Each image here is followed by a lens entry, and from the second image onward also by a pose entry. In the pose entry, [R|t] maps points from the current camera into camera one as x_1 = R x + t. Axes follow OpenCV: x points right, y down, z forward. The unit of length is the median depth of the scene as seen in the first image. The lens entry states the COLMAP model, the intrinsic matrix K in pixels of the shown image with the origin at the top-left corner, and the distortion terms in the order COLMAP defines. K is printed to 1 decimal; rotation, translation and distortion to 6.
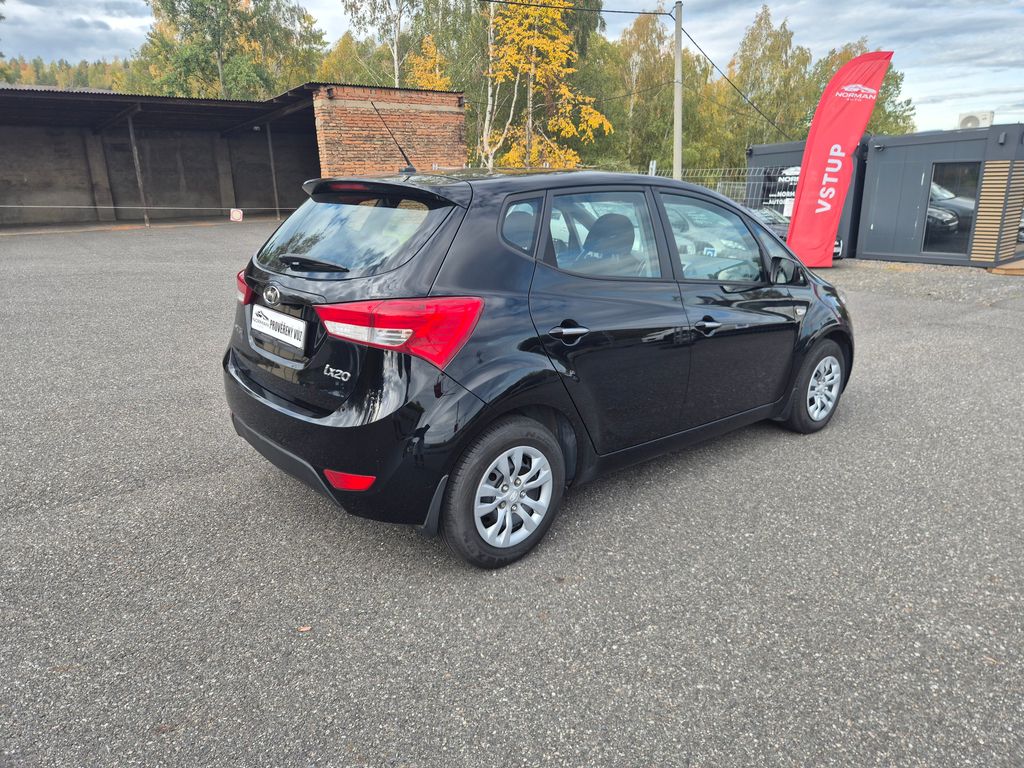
lens RADIAL K [[690.5, 0, 499.1], [0, 690.5, 369.7], [0, 0, 1]] dist [0.003896, 0.002616]
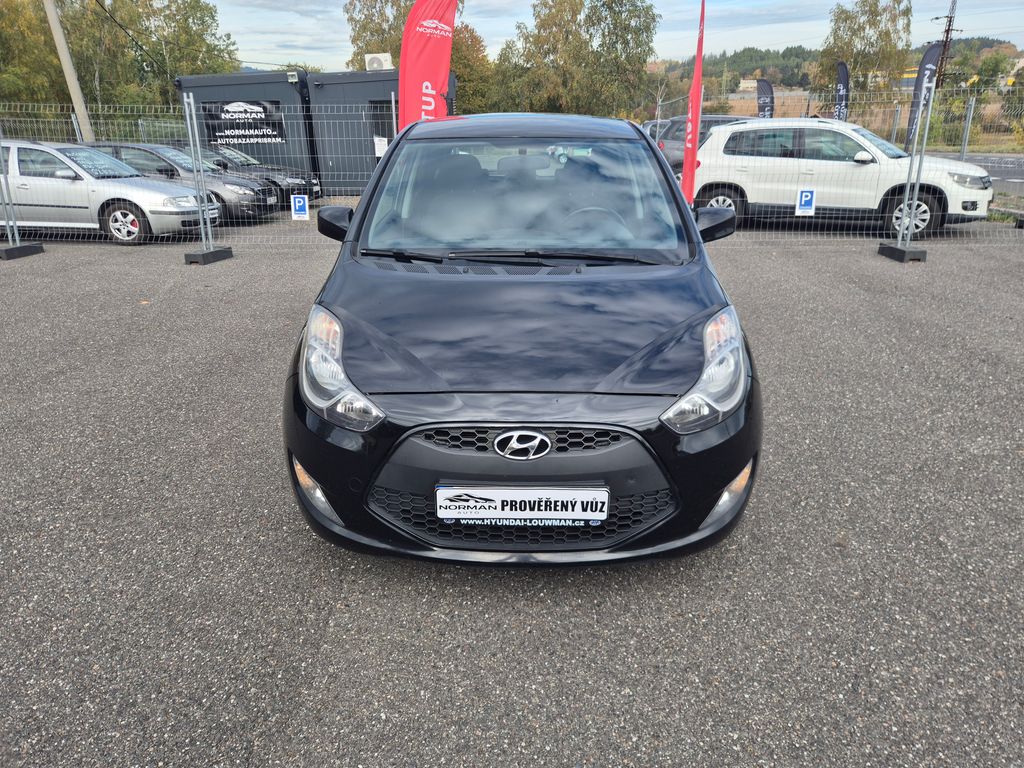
lens RADIAL K [[685.3, 0, 512.6], [0, 685.3, 388.8], [0, 0, 1]] dist [0.060573, -0.053080]
pose [[0.630276, -0.288015, 0.720971, -0.292847], [0.210115, 0.957266, 0.198728, -0.068432], [-0.747398, 0.026233, 0.663859, 0.239369]]
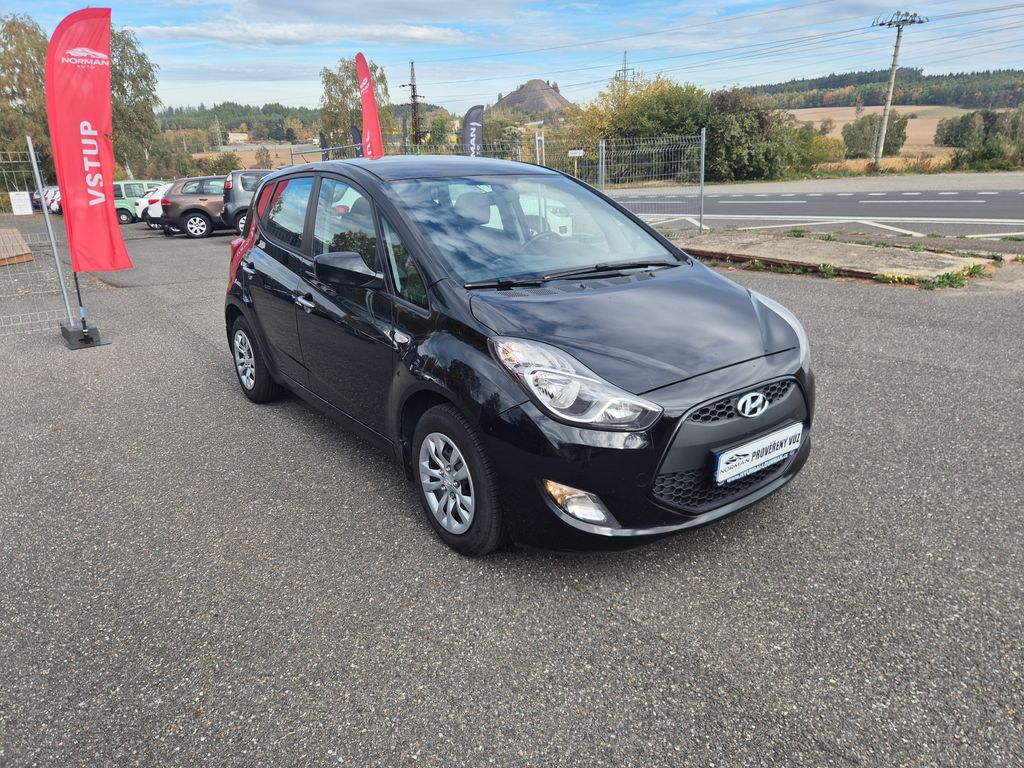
lens RADIAL K [[682.0, 0, 512.0], [0, 682.0, 384.0], [0, 0, 1]] dist [0.060433, -0.052064]
pose [[0.017939, -0.309231, 0.950818, -0.417354], [0.283668, 0.913468, 0.291732, -0.131880], [-0.958755, 0.264483, 0.104106, 0.486258]]
